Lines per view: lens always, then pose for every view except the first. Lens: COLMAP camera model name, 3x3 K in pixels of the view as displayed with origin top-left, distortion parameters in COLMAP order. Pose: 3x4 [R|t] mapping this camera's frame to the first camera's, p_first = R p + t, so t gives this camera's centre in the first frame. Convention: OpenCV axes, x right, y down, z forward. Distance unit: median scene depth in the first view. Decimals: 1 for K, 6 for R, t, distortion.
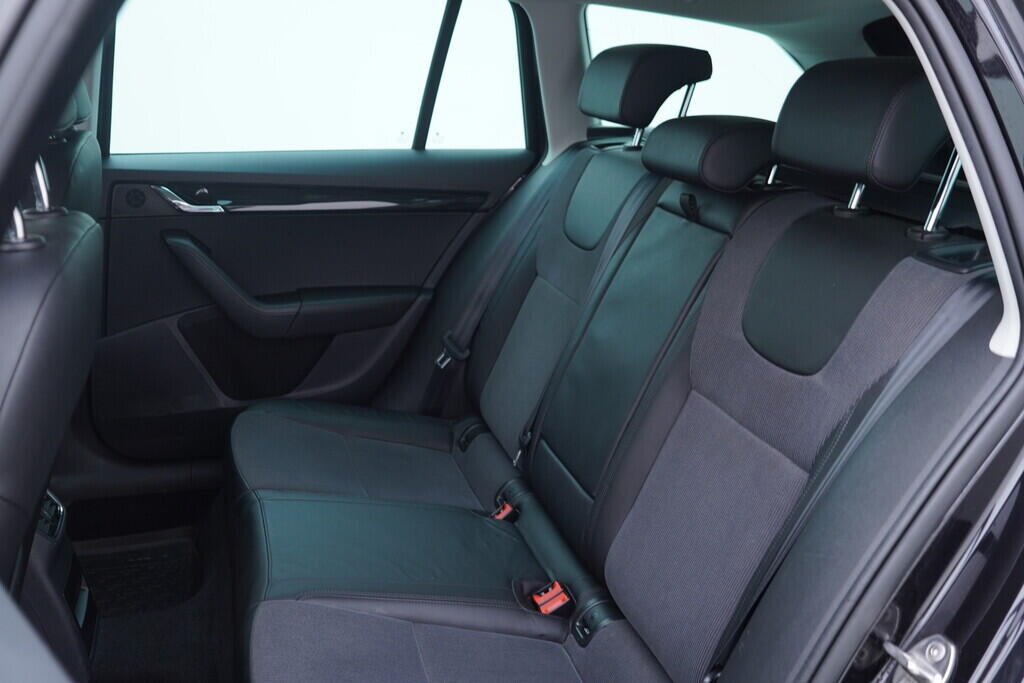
lens RADIAL K [[1043.1, 0, 511.2], [0, 1043.1, 345.0], [0, 0, 1]] dist [0.000351, 0.000000]
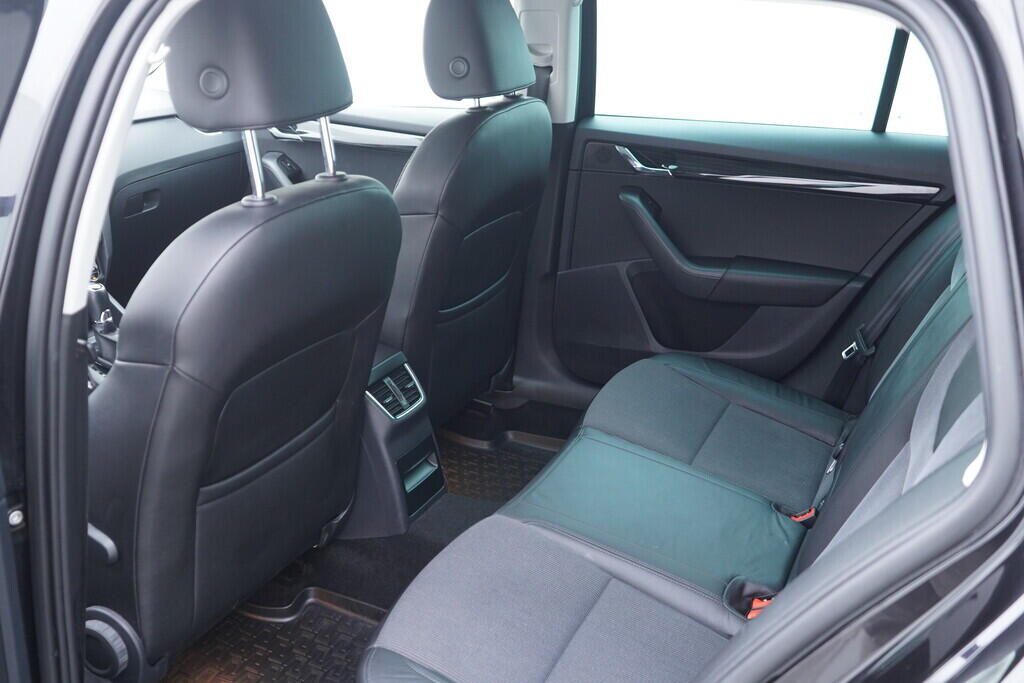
lens RADIAL K [[1043.1, 0, 511.8], [0, 1043.1, 336.8], [0, 0, 1]] dist [0.000351, 0.000000]
pose [[0.746635, 0.211523, -0.630710, 0.311624], [-0.173198, 0.977214, 0.122699, -0.065184], [0.642292, 0.017626, 0.766257, 0.058108]]
